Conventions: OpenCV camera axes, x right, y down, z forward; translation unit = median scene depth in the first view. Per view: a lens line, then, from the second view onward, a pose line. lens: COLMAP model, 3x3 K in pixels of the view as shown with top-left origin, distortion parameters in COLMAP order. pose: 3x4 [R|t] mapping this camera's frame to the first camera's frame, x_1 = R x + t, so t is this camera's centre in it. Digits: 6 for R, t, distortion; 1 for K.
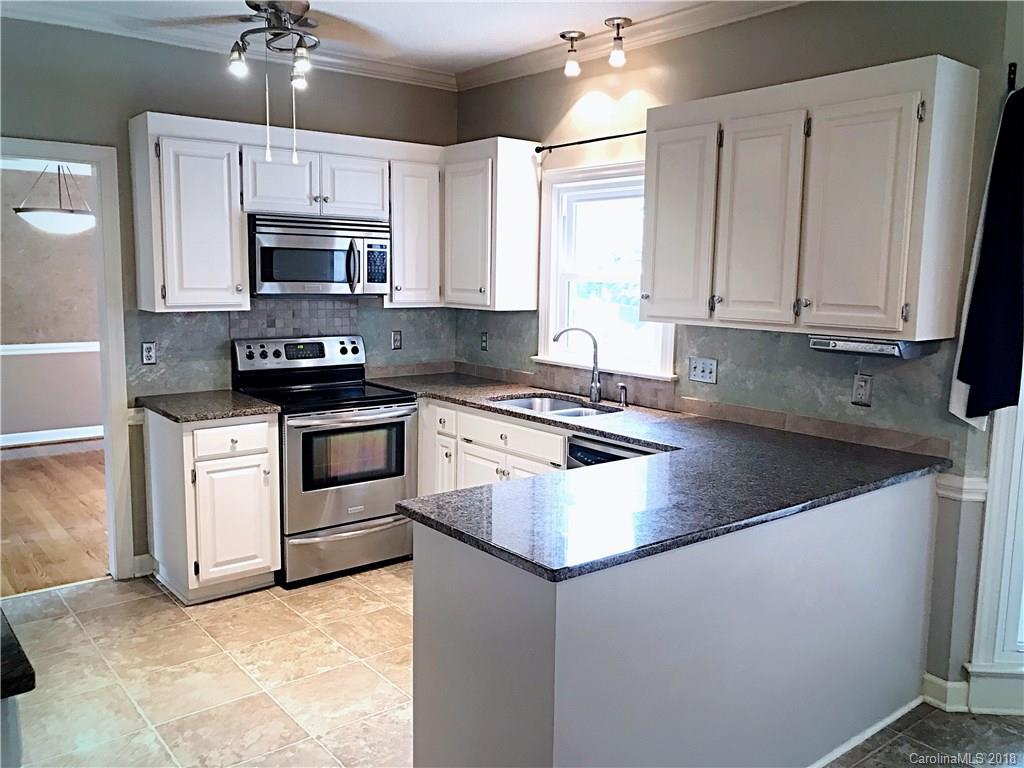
lens RADIAL K [[847.0, 0, 514.1], [0, 847.0, 377.7], [0, 0, 1]] dist [0.031843, -0.031839]
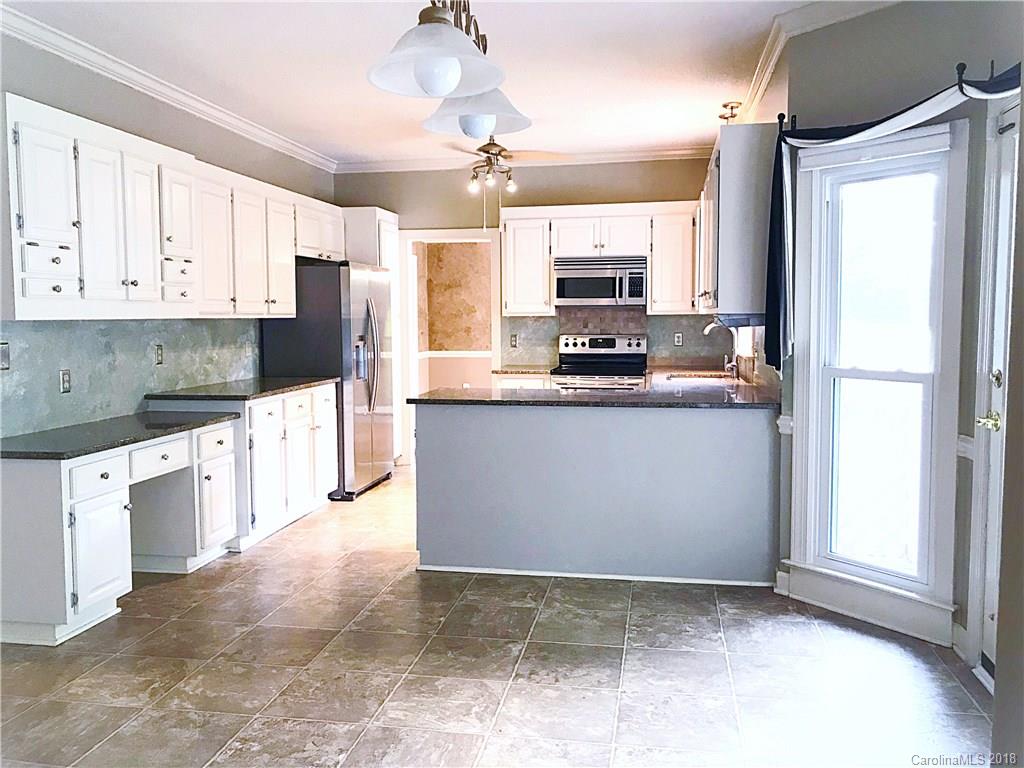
lens RADIAL K [[847.0, 0, 517.4], [0, 847.0, 377.9], [0, 0, 1]] dist [0.031843, -0.031839]
pose [[0.661195, 0.036829, -0.749310, 0.852657], [-0.077591, 0.996795, -0.019474, 0.077693], [0.746191, 0.071016, 0.661933, -0.146273]]
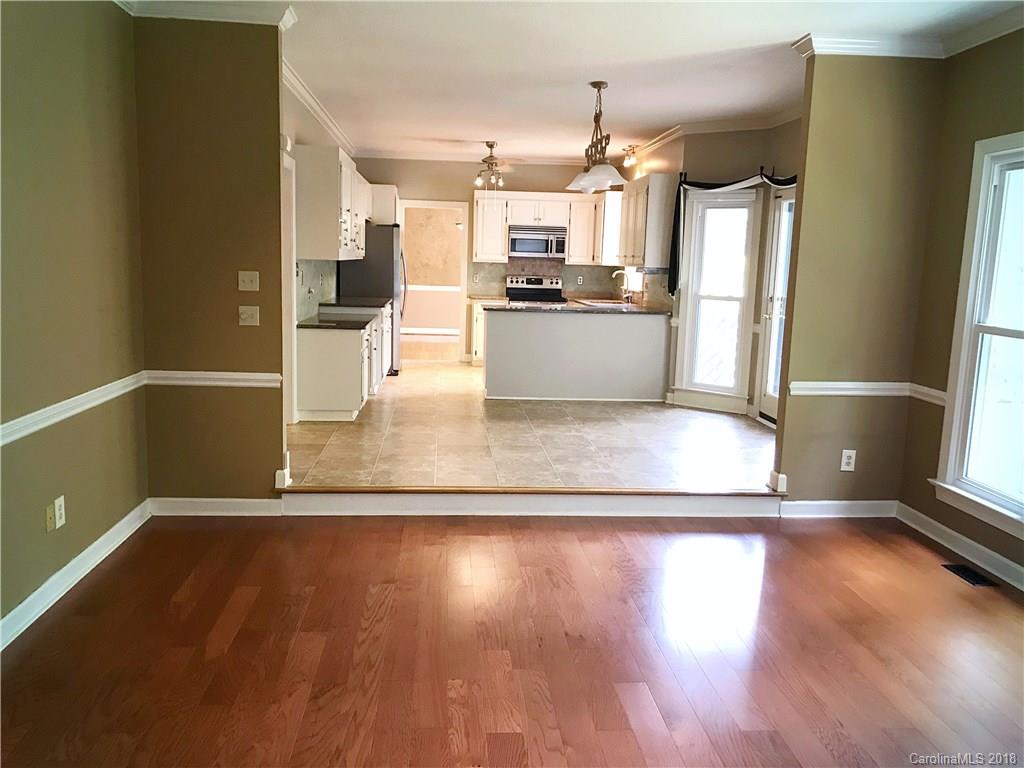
lens RADIAL K [[847.0, 0, 504.2], [0, 847.0, 390.9], [0, 0, 1]] dist [0.031843, -0.031839]
pose [[0.820941, 0.096308, -0.562833, 1.129011], [-0.087102, 0.995260, 0.043255, 0.191524], [0.564331, 0.013514, 0.825438, -1.098947]]
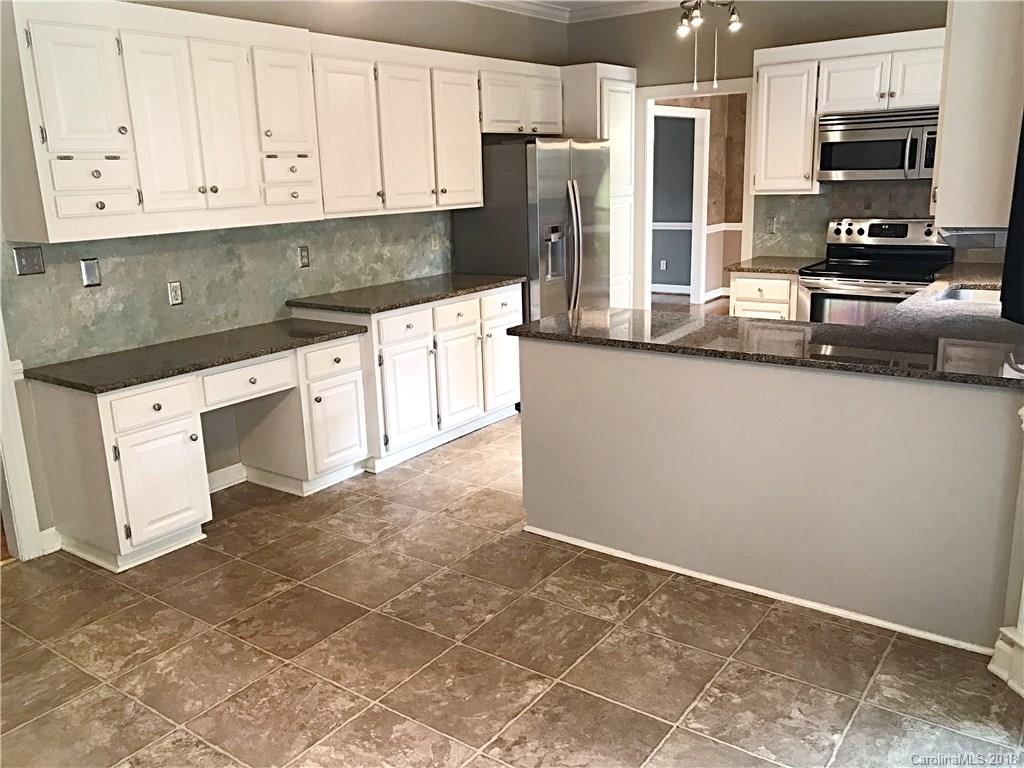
lens RADIAL K [[847.0, 0, 508.0], [0, 847.0, 382.1], [0, 0, 1]] dist [0.031843, -0.031839]
pose [[0.262298, 0.210886, -0.941662, 0.783543], [-0.084308, 0.977105, 0.195340, -0.013328], [0.961297, 0.028153, 0.274072, 0.201019]]
